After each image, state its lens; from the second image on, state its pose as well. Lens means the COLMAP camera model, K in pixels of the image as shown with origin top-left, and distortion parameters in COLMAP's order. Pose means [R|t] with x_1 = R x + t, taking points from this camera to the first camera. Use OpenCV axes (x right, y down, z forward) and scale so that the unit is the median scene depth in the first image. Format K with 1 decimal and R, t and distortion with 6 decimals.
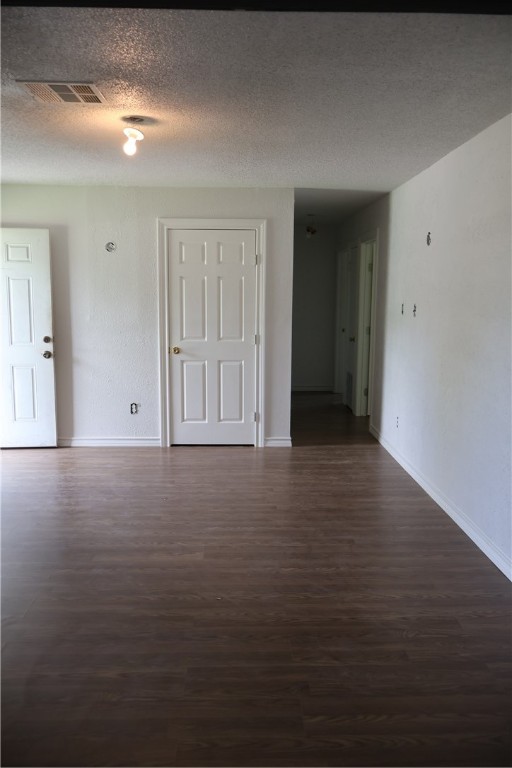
lens RADIAL K [[629.9, 0, 253.3], [0, 629.9, 373.2], [0, 0, 1]] dist [-0.002008, -0.000195]
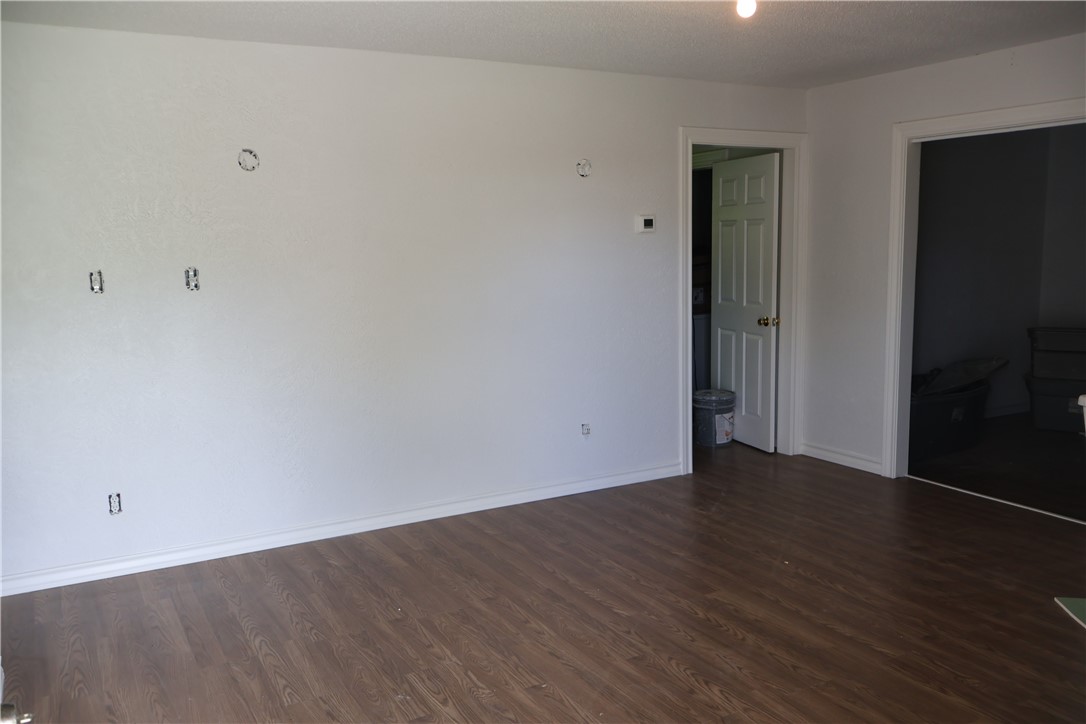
lens RADIAL K [[890.8, 0, 543.0], [0, 890.8, 362.0], [0, 0, 1]] dist [-0.002008, -0.000195]
pose [[-0.450131, -0.115888, 0.885410, -0.541545], [0.133446, 0.971678, 0.195022, -0.126610], [-0.882935, 0.205940, -0.421918, 0.952464]]
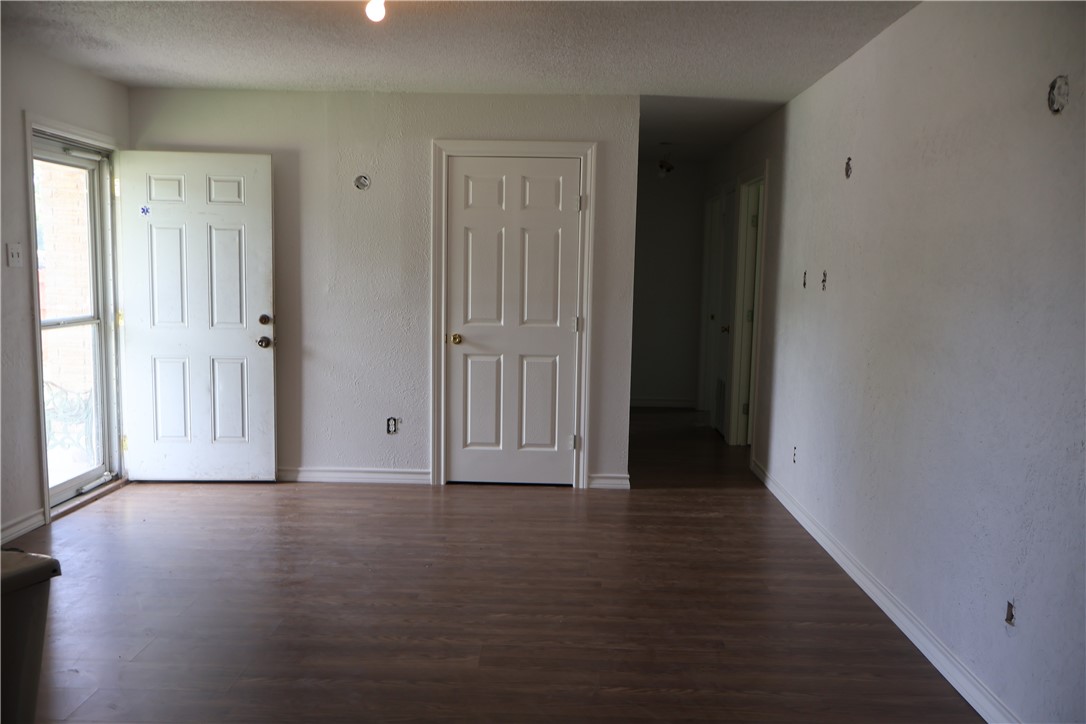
lens RADIAL K [[890.8, 0, 543.0], [0, 890.8, 362.0], [0, 0, 1]] dist [-0.002008, -0.000195]
pose [[0.998773, 0.016765, -0.046609, 0.012155], [-0.017904, 0.999548, -0.024146, 0.009212], [0.046183, 0.024950, 0.998621, 0.072882]]
